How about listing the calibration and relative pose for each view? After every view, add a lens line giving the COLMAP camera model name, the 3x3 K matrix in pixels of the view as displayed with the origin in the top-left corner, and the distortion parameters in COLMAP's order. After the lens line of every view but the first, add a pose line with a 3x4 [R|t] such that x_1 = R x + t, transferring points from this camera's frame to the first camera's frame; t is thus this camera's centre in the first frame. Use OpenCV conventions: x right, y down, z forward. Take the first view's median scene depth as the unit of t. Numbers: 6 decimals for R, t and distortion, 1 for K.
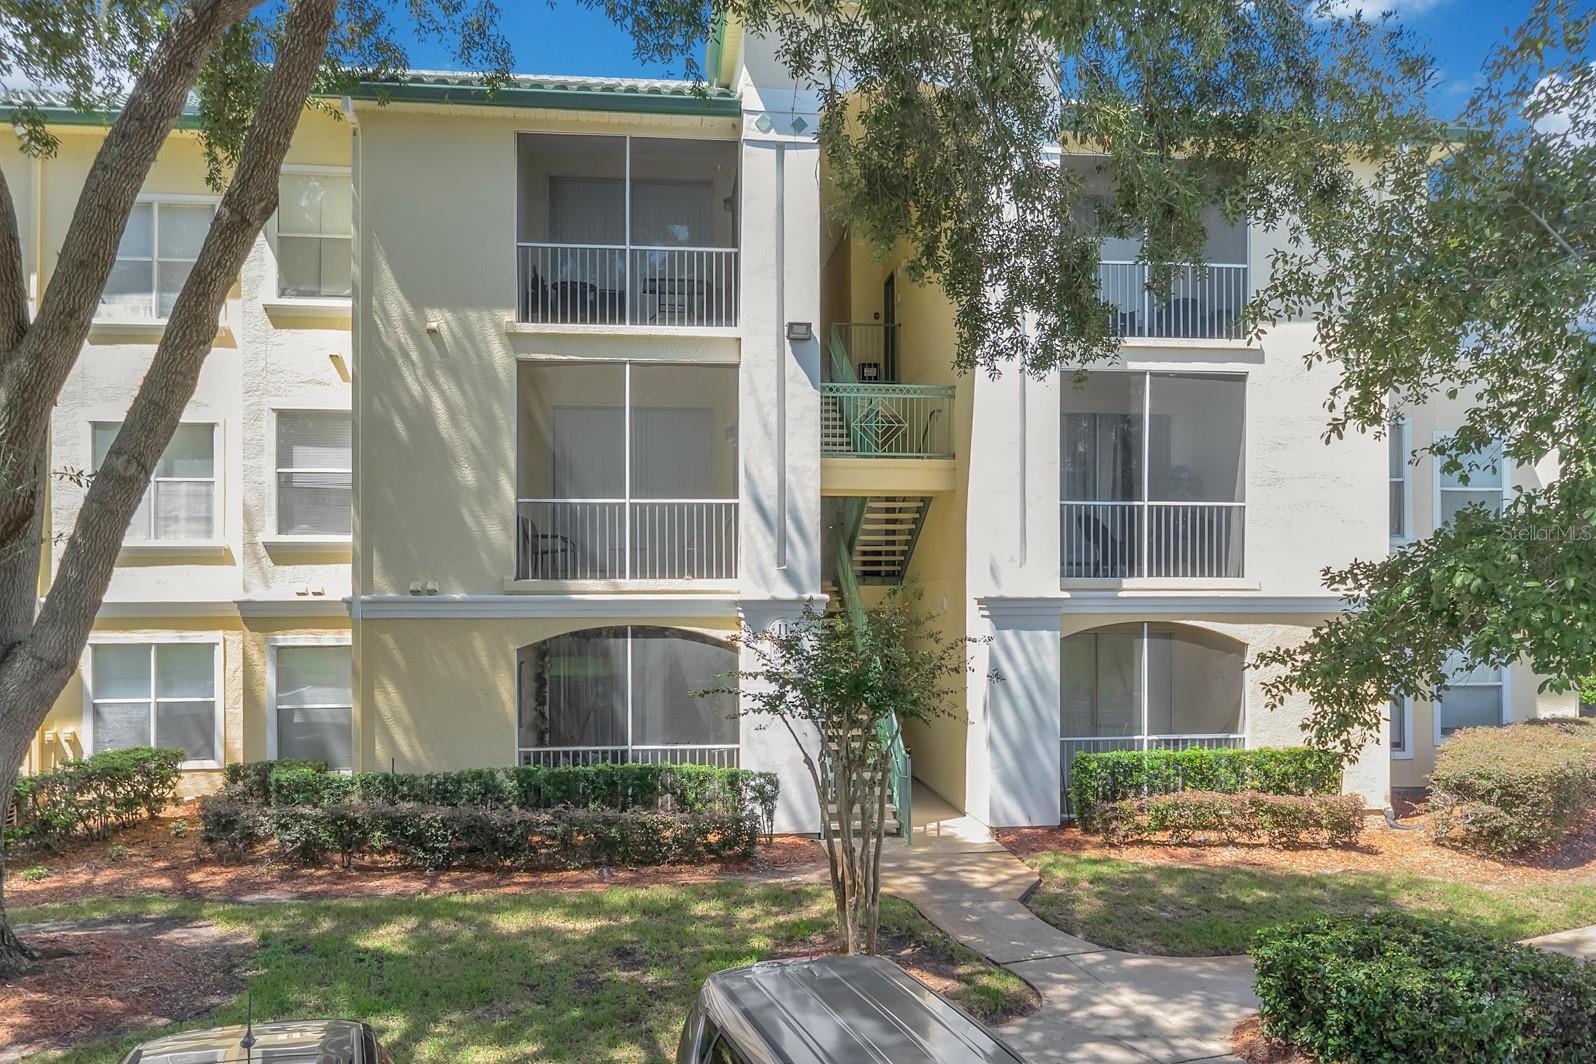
lens RADIAL K [[1271.4, 0, 798.3], [0, 1271.4, 530.5], [0, 0, 1]] dist [-0.007804, 0.000505]
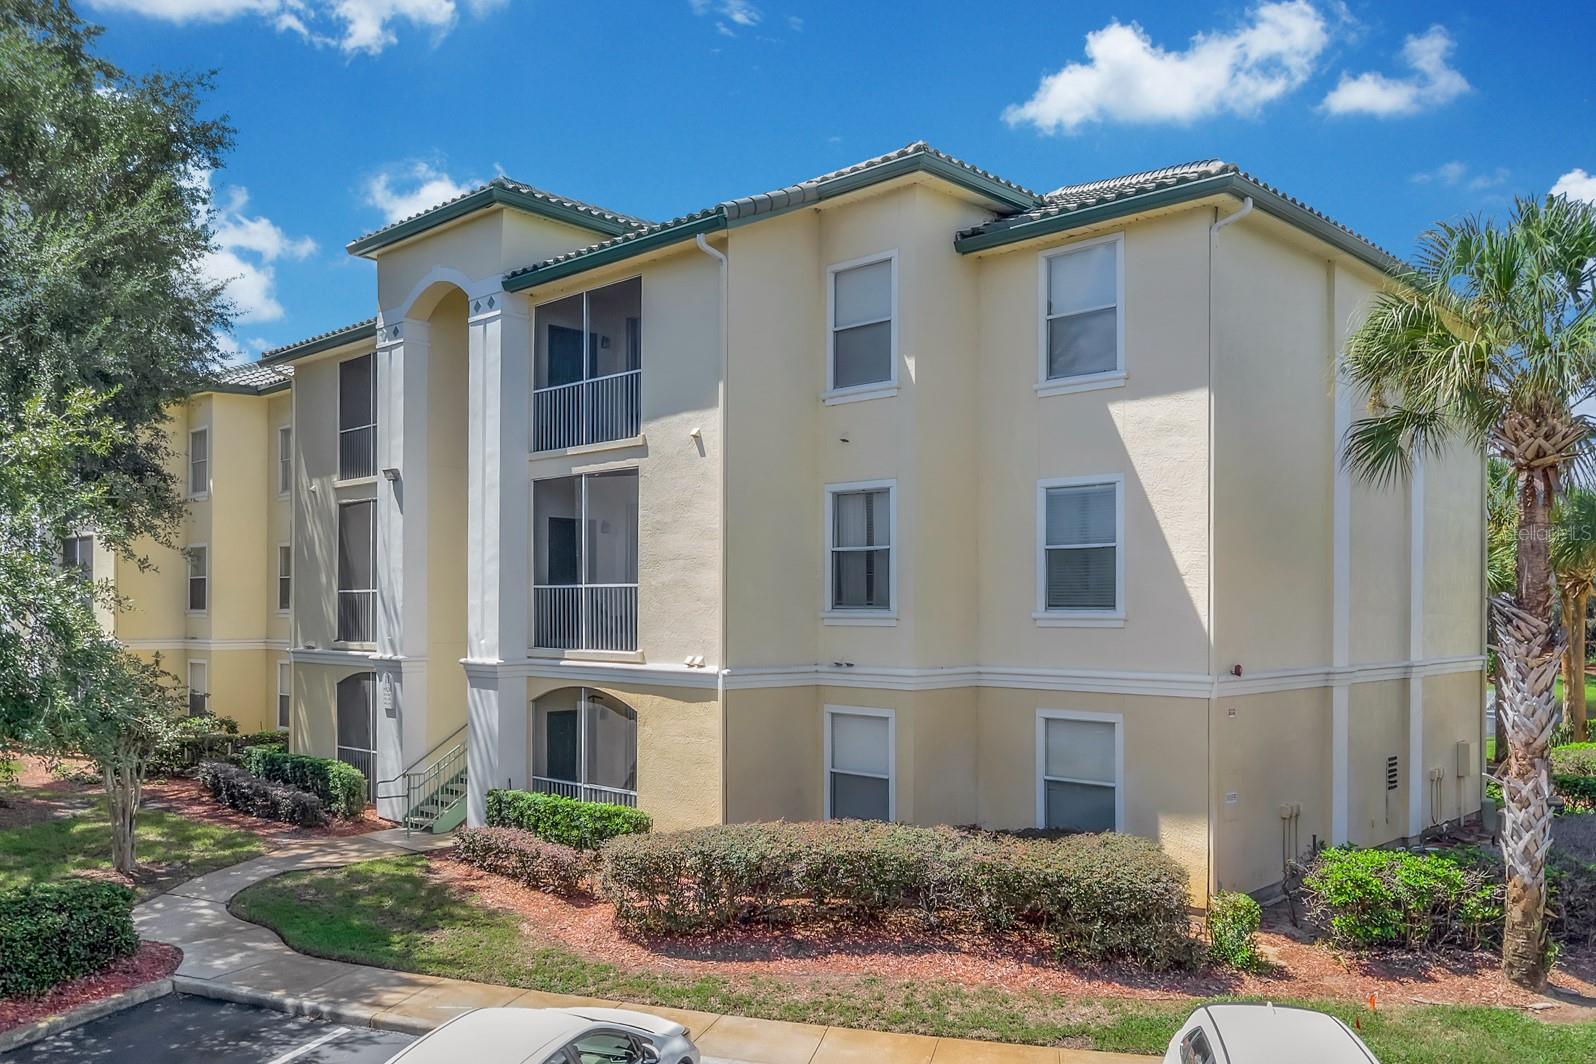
lens RADIAL K [[1271.4, 0, 797.8], [0, 1271.4, 534.8], [0, 0, 1]] dist [-0.007804, 0.000505]
pose [[0.625984, -0.046243, -0.778463, 1.326716], [0.038815, 0.998851, -0.028123, -0.028189], [0.778869, -0.012612, 0.627060, 0.418984]]
